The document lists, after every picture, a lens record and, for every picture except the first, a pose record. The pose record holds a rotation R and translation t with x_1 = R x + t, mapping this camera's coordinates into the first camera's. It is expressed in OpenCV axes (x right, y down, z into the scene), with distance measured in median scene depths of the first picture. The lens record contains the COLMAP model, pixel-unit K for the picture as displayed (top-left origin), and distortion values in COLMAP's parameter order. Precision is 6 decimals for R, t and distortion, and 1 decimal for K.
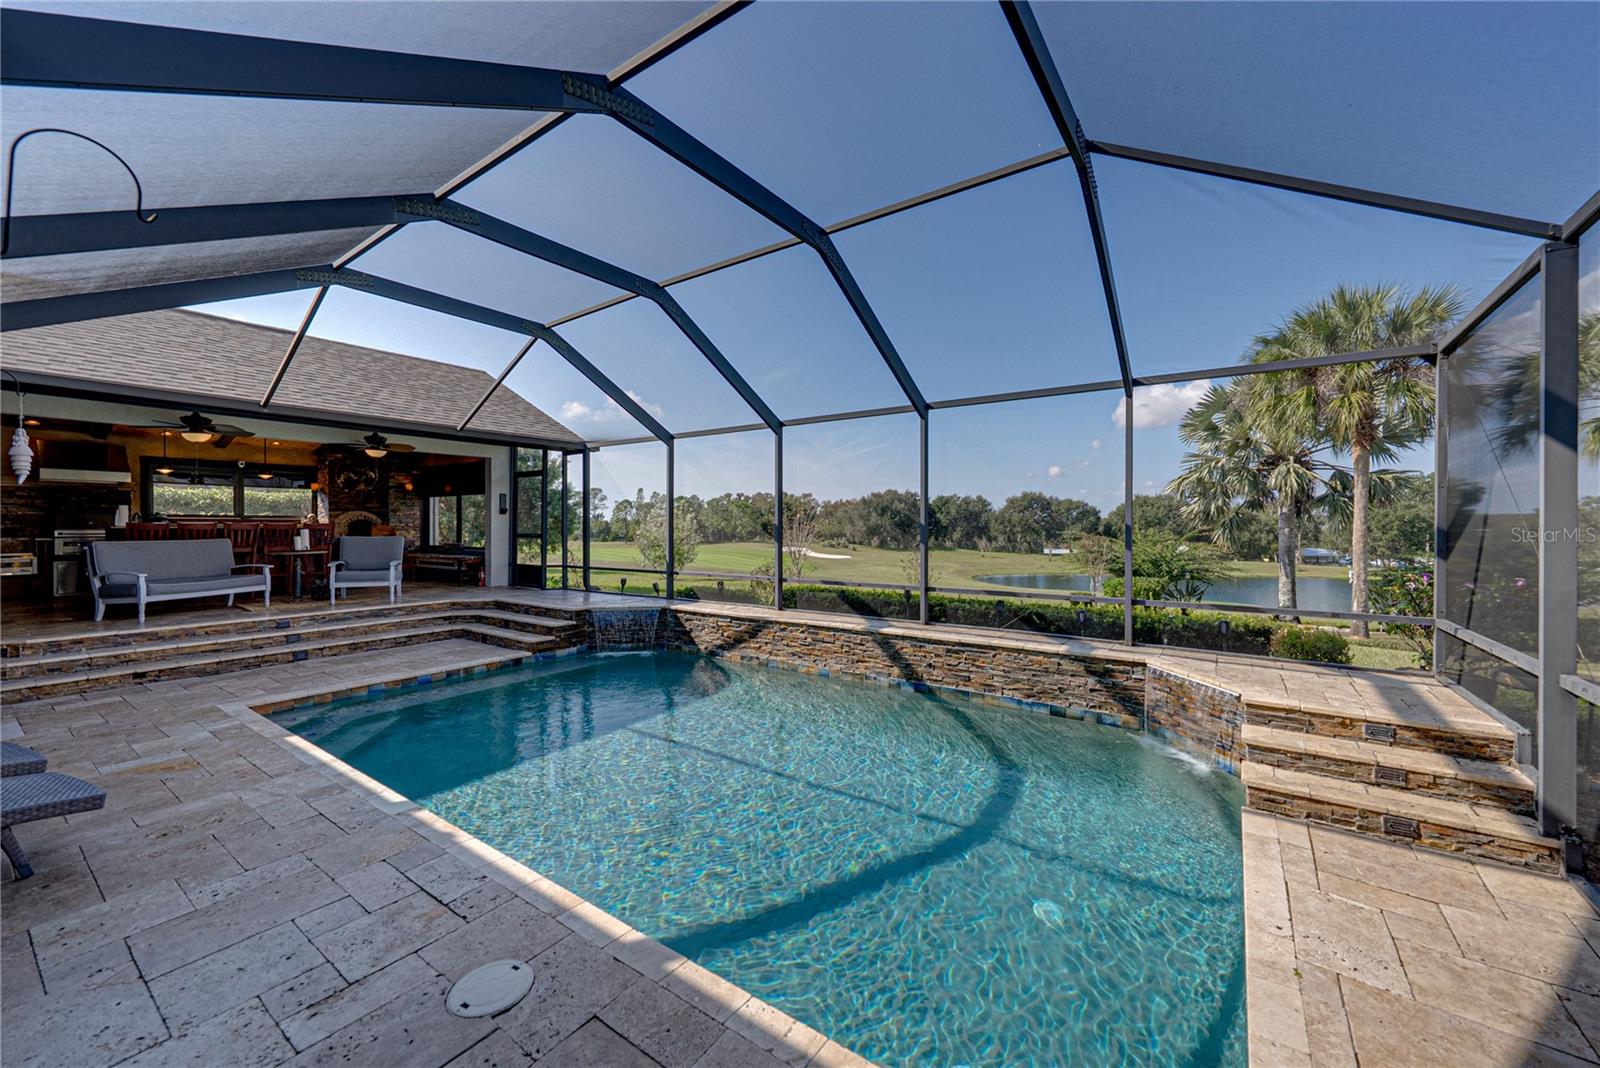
lens RADIAL K [[611.6, 0, 819.3], [0, 611.6, 525.0], [0, 0, 1]] dist [0.000575, 0.000214]
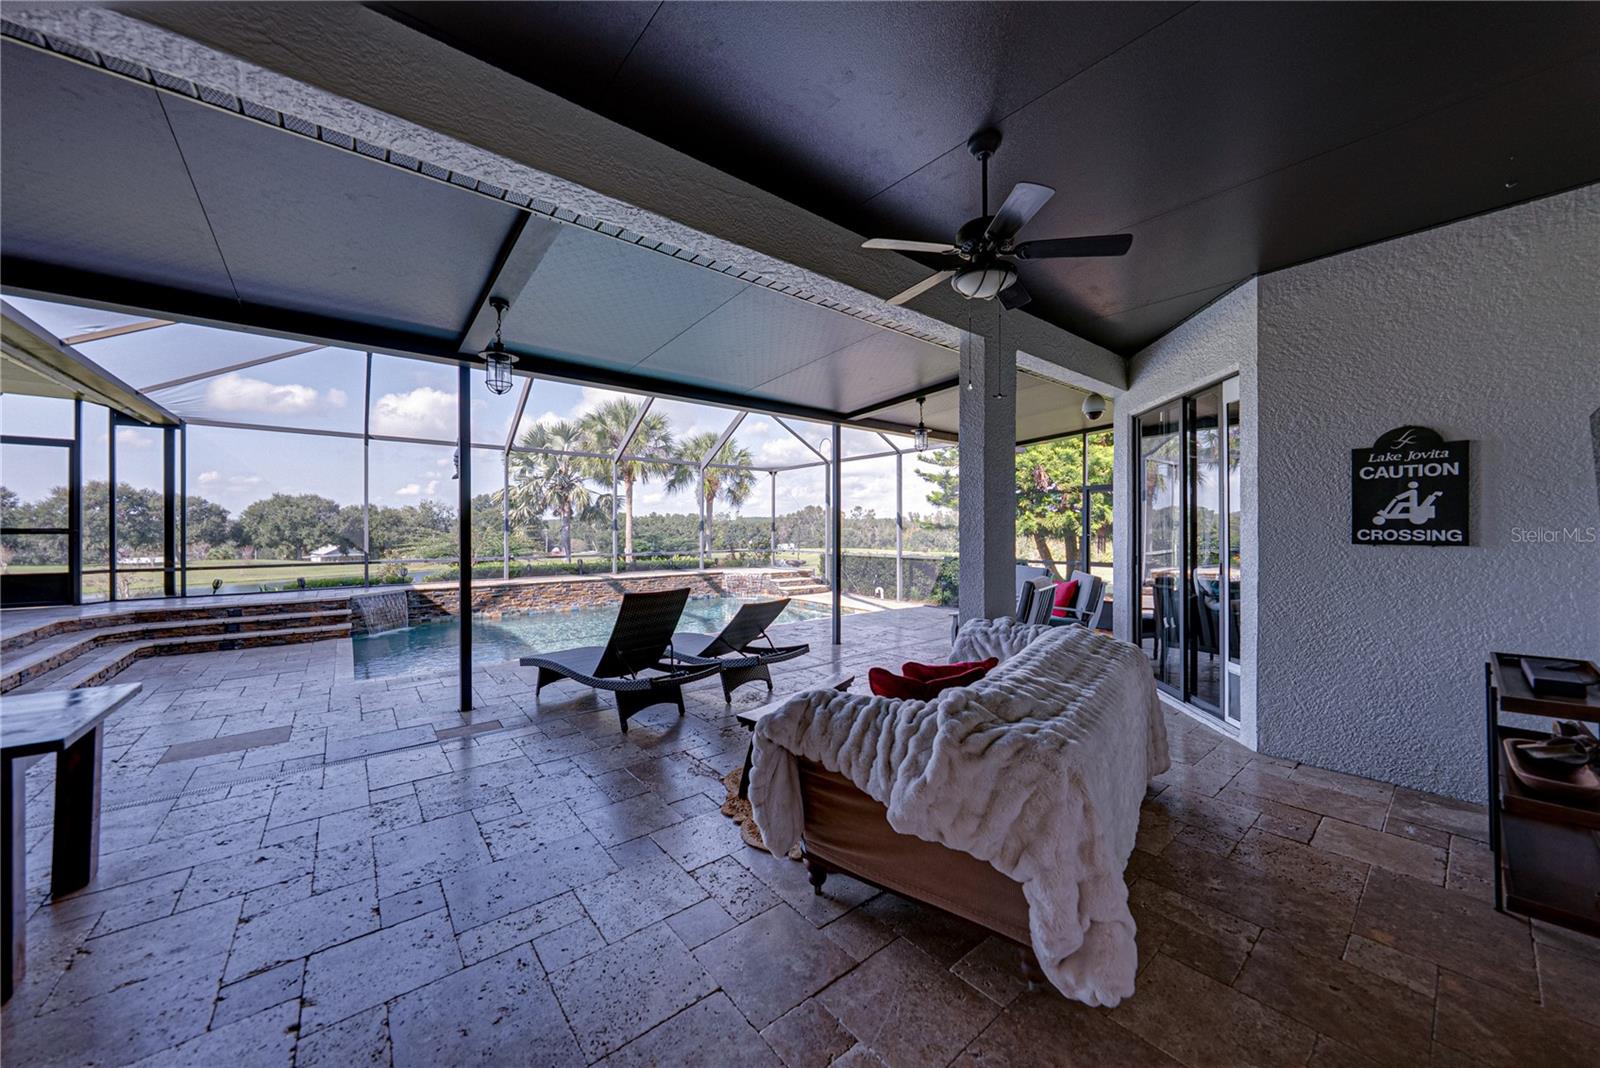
lens RADIAL K [[563.7, 0, 803.6], [0, 563.7, 531.8], [0, 0, 1]] dist [-0.002363, 0.000108]
pose [[0.273389, -0.007547, 0.961874, -1.122002], [-0.000294, 0.999969, 0.007930, 0.017290], [-0.961904, -0.002451, 0.273378, -0.014259]]
